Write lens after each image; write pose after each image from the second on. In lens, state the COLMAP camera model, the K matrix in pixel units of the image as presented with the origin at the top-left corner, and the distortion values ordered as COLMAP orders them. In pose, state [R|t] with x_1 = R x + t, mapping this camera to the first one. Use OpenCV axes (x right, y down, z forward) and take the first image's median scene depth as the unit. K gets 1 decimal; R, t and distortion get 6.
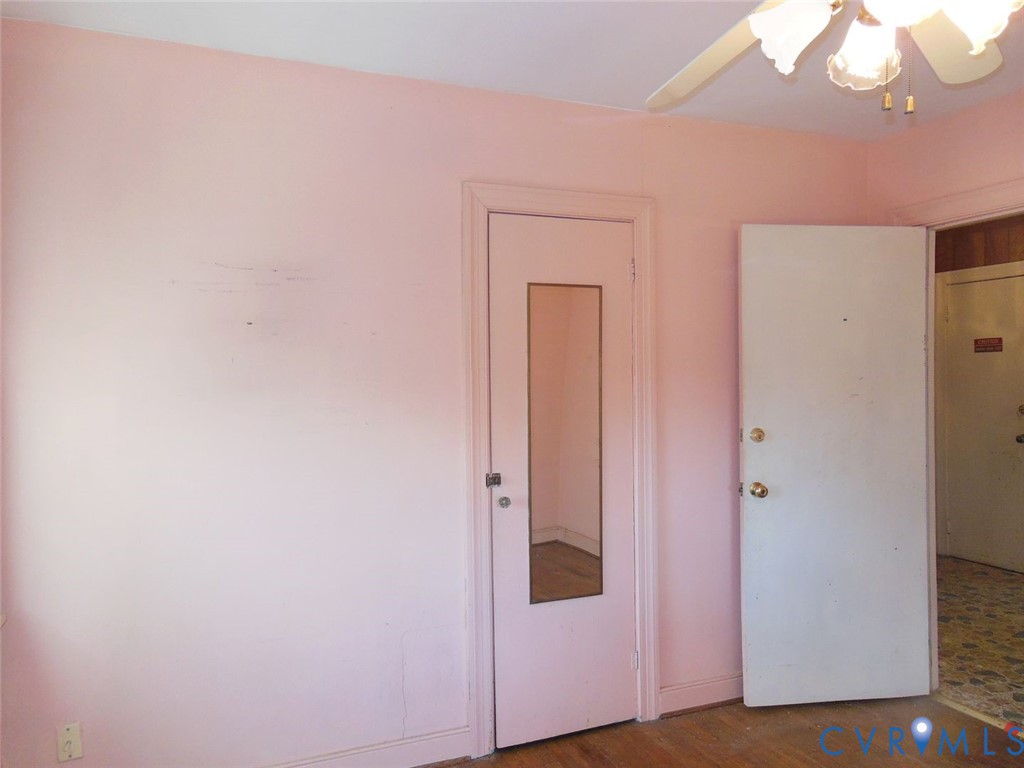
lens RADIAL K [[765.0, 0, 512.0], [0, 765.0, 384.0], [0, 0, 1]] dist [0.002537, 0.053946]
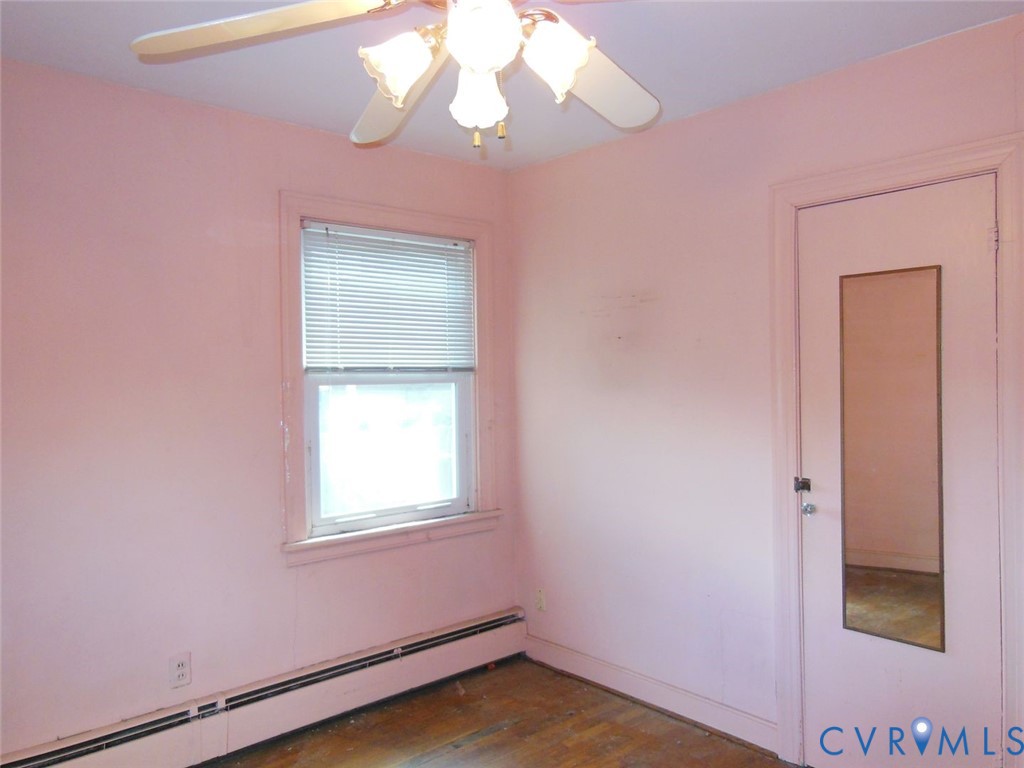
lens RADIAL K [[765.0, 0, 512.0], [0, 765.0, 384.0], [0, 0, 1]] dist [0.002537, 0.053946]
pose [[0.327977, 0.012073, -0.944608, 0.763872], [-0.009841, 0.999908, 0.009363, -0.007714], [0.944634, 0.006225, 0.328066, 0.329511]]
